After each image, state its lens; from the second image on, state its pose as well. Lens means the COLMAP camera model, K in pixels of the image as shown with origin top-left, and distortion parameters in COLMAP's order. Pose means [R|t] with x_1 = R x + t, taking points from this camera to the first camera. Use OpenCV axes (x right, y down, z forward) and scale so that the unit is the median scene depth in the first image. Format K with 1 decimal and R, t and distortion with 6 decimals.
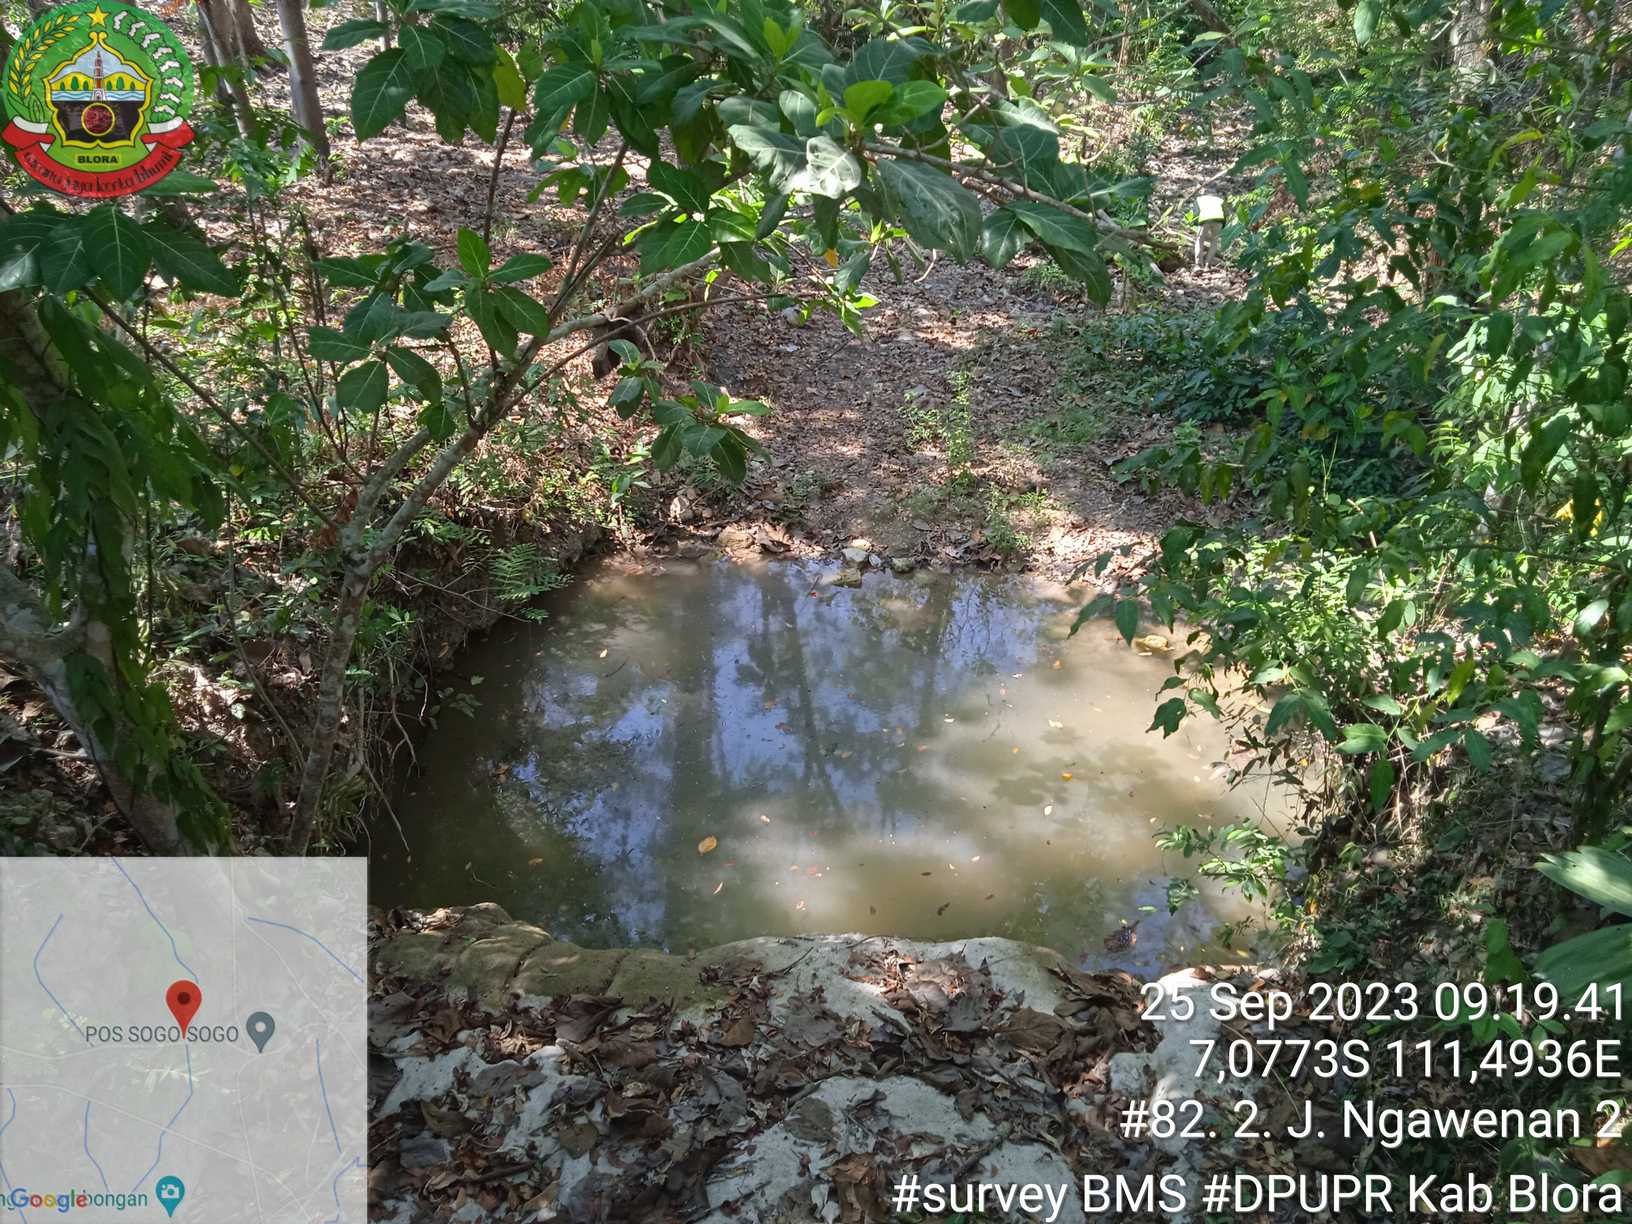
lens RADIAL K [[1351.6, 0, 809.3], [0, 1351.6, 619.9], [0, 0, 1]] dist [0.038095, -0.028920]
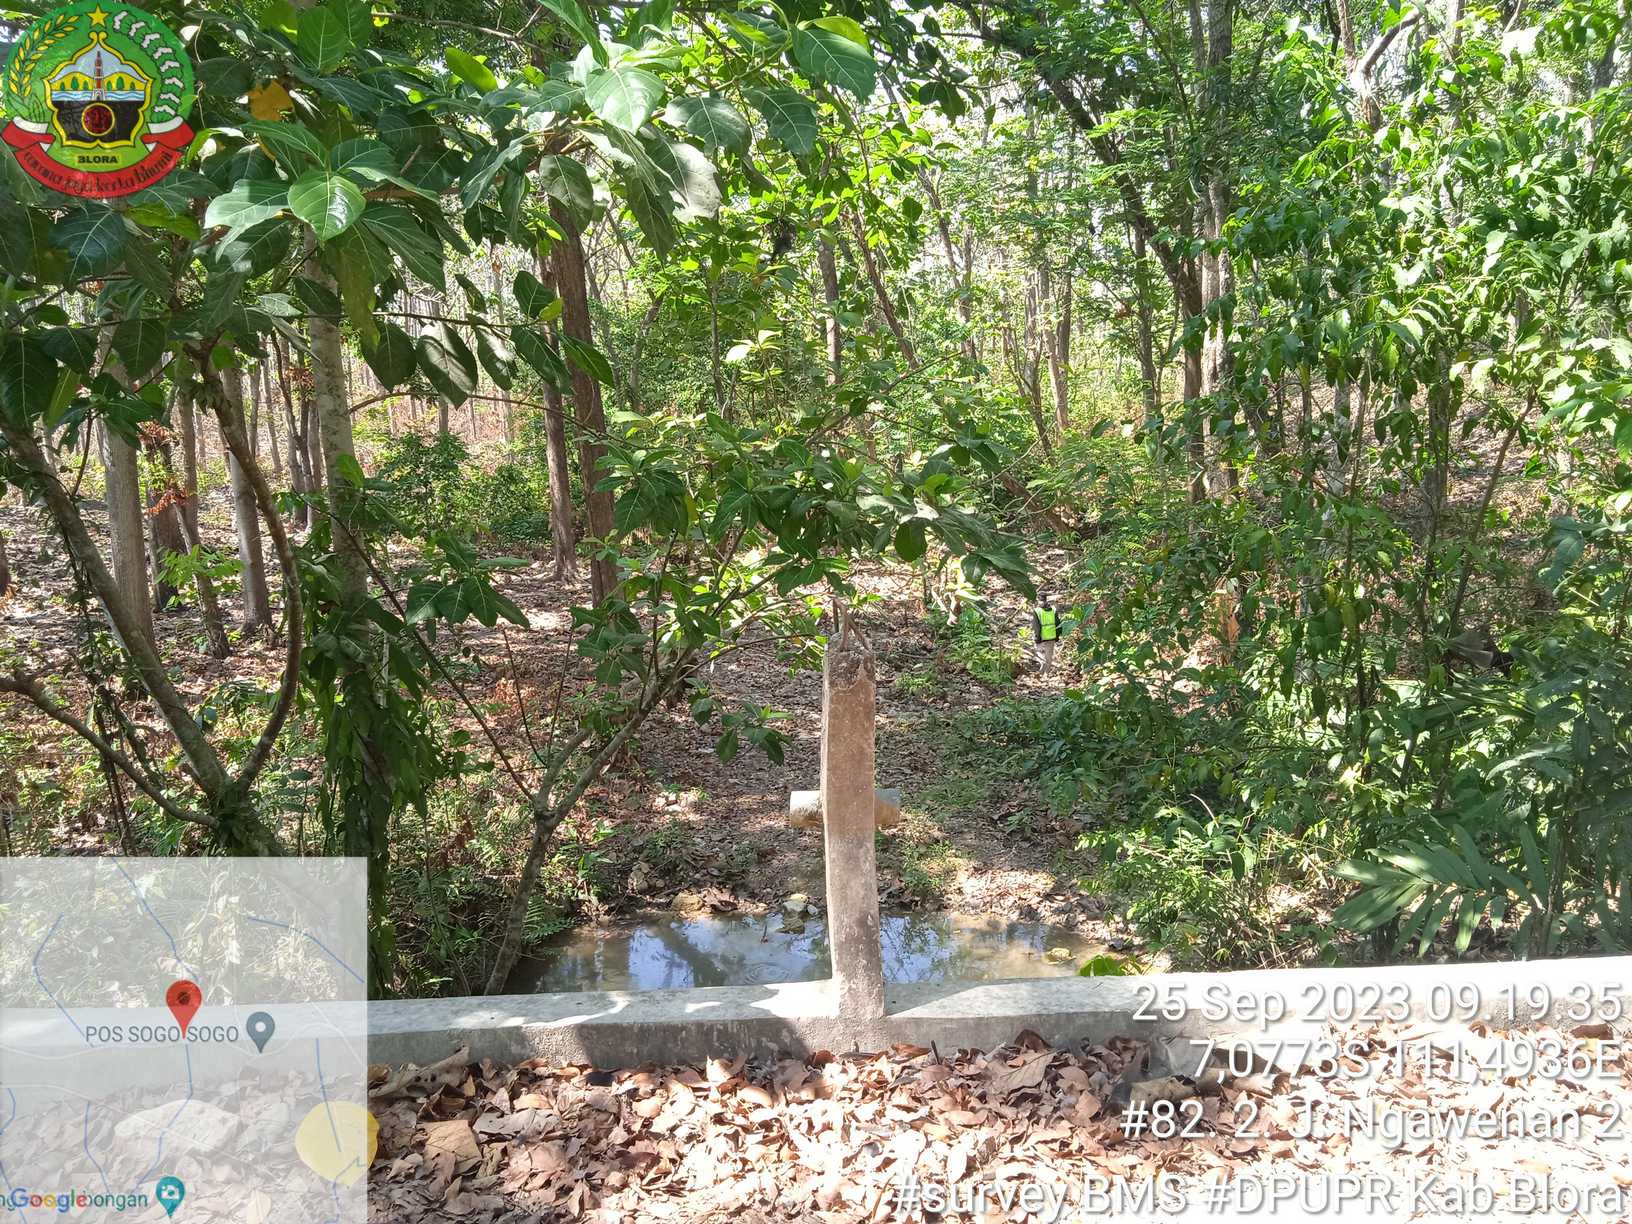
lens RADIAL K [[1351.6, 0, 816.8], [0, 1351.6, 604.6], [0, 0, 1]] dist [0.038095, -0.028920]
pose [[0.990677, -0.055051, 0.124609, -0.074773], [0.093627, 0.939586, -0.329261, 0.088928], [-0.098955, 0.337859, 0.935980, -0.161878]]
